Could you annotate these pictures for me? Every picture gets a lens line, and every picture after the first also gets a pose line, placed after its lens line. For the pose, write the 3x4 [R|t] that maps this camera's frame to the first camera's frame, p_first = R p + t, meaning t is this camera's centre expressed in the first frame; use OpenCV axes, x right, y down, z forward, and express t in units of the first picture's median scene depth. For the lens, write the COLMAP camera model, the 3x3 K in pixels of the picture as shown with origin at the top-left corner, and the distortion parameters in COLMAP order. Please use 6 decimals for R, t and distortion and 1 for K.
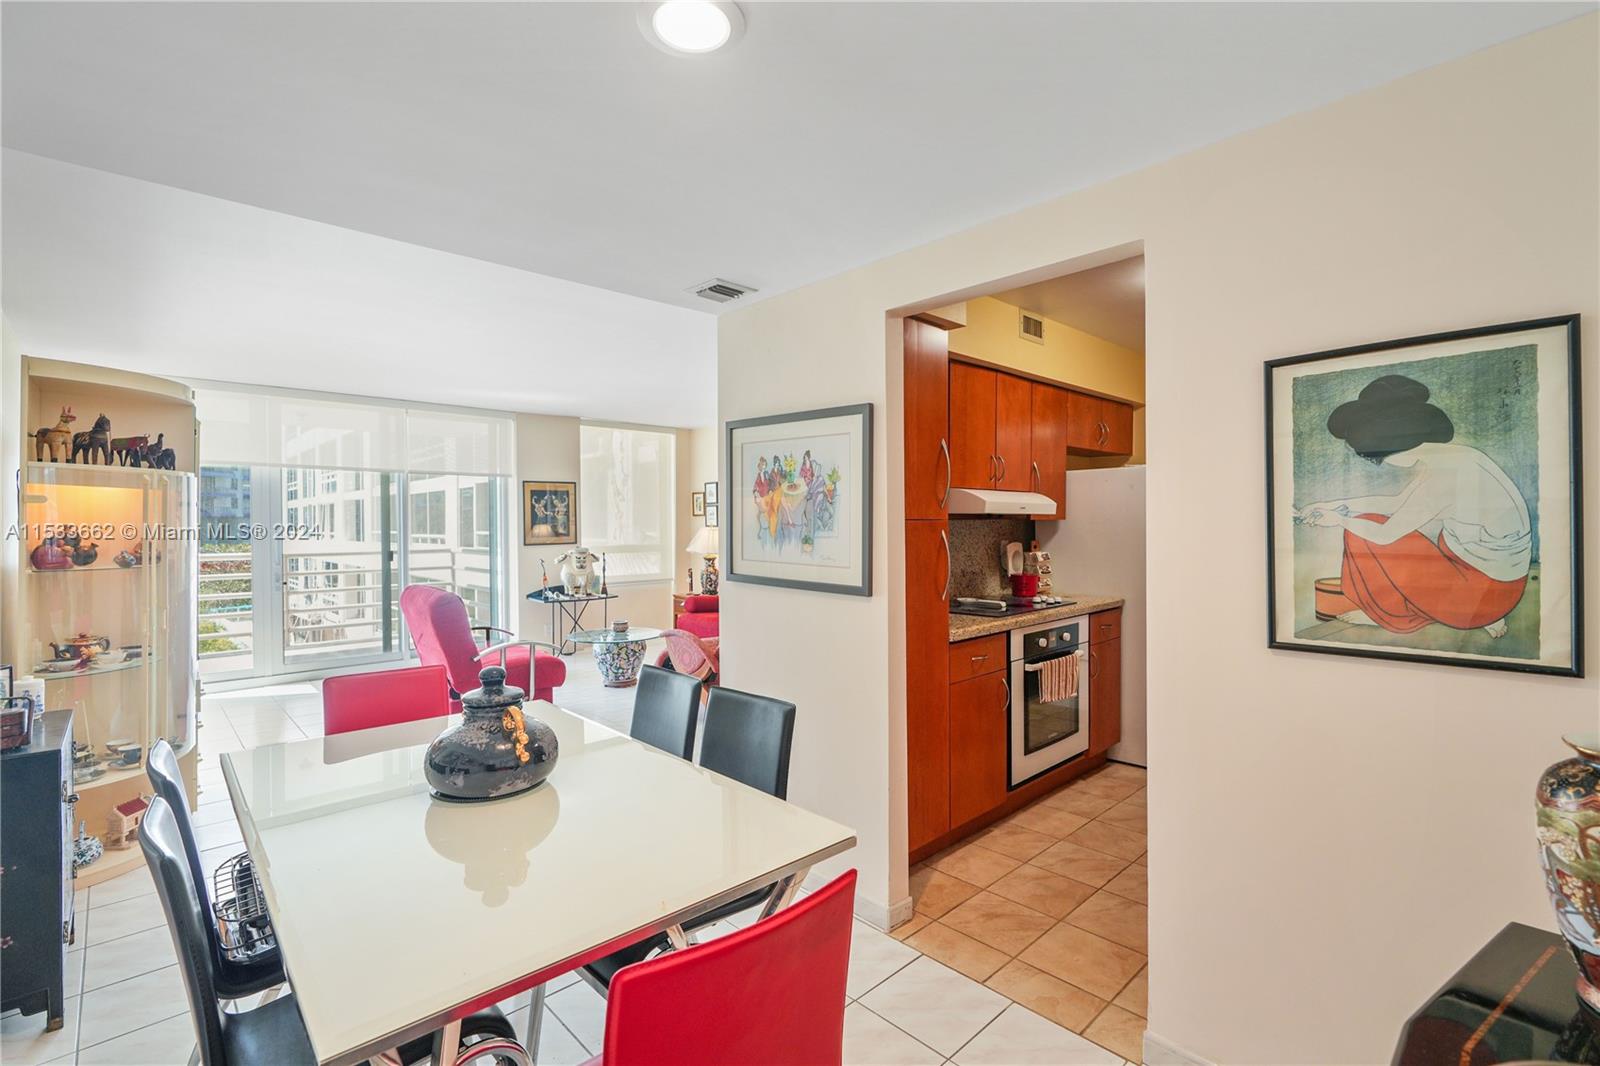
lens RADIAL K [[739.3, 0, 802.9], [0, 739.3, 520.4], [0, 0, 1]] dist [0.000022, 0.000082]
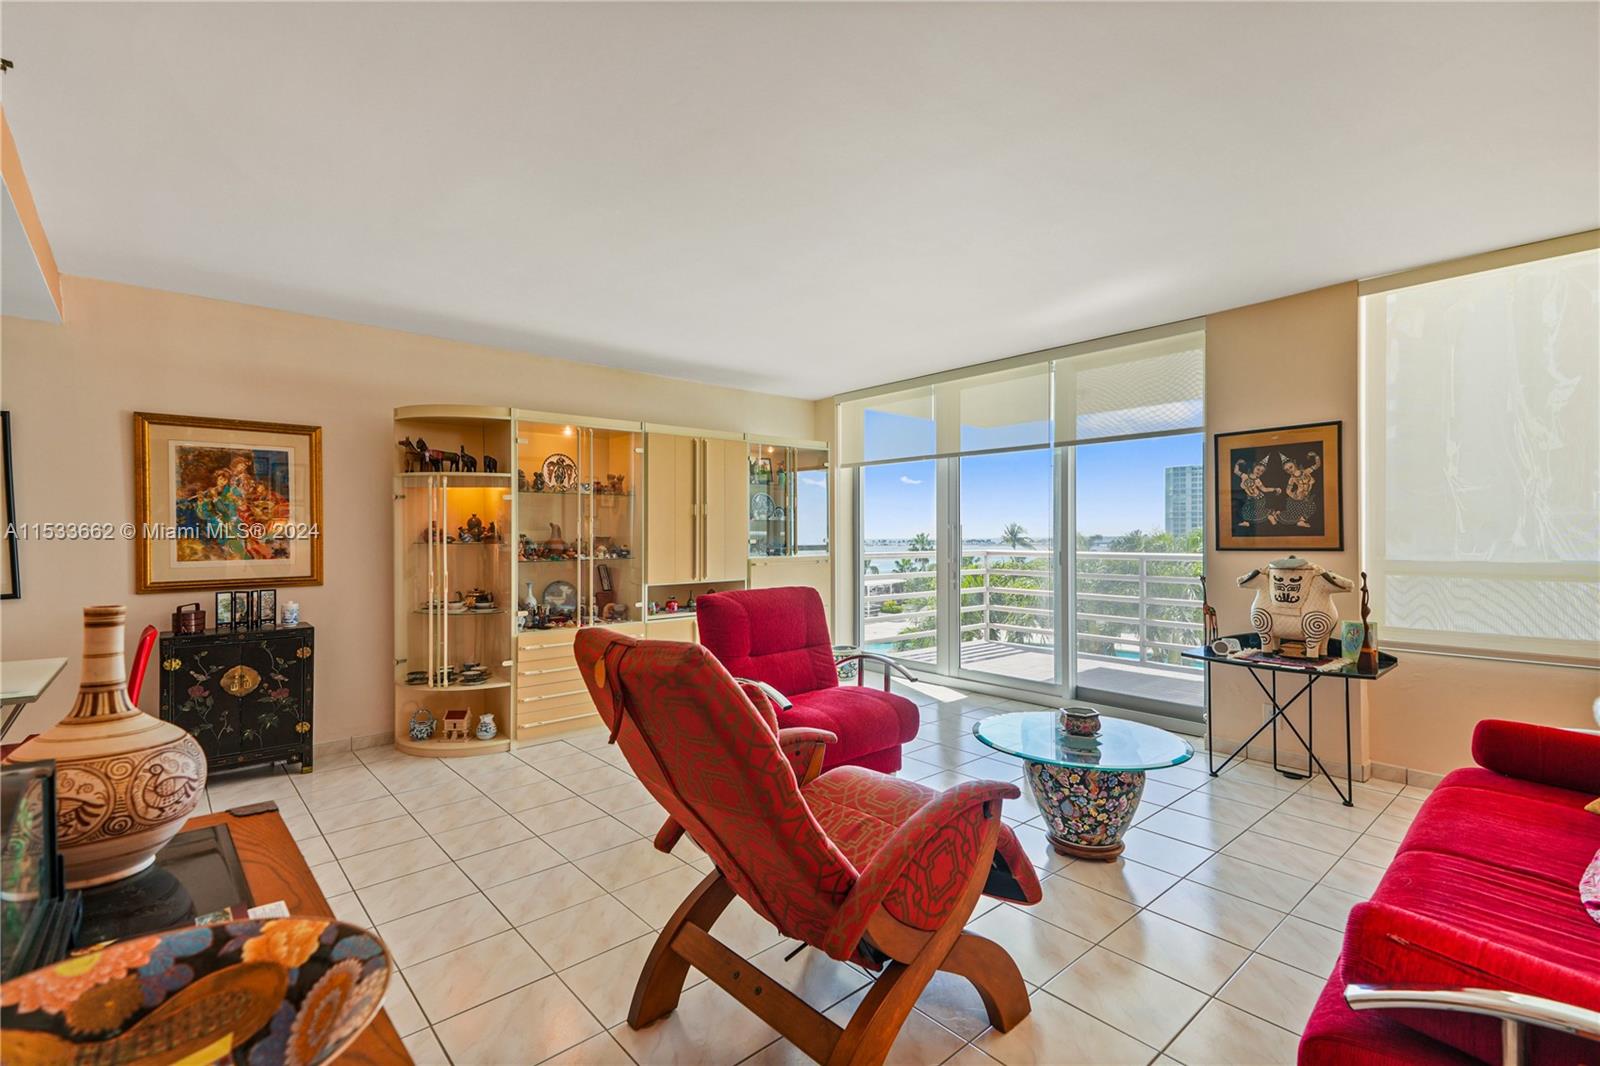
lens RADIAL K [[739.3, 0, 802.9], [0, 739.3, 520.4], [0, 0, 1]] dist [0.000022, 0.000082]
pose [[-0.055850, -0.005457, -0.998424, 0.195080], [0.016574, 0.999842, -0.006392, 0.009576], [0.998302, -0.016905, -0.055751, 0.710028]]
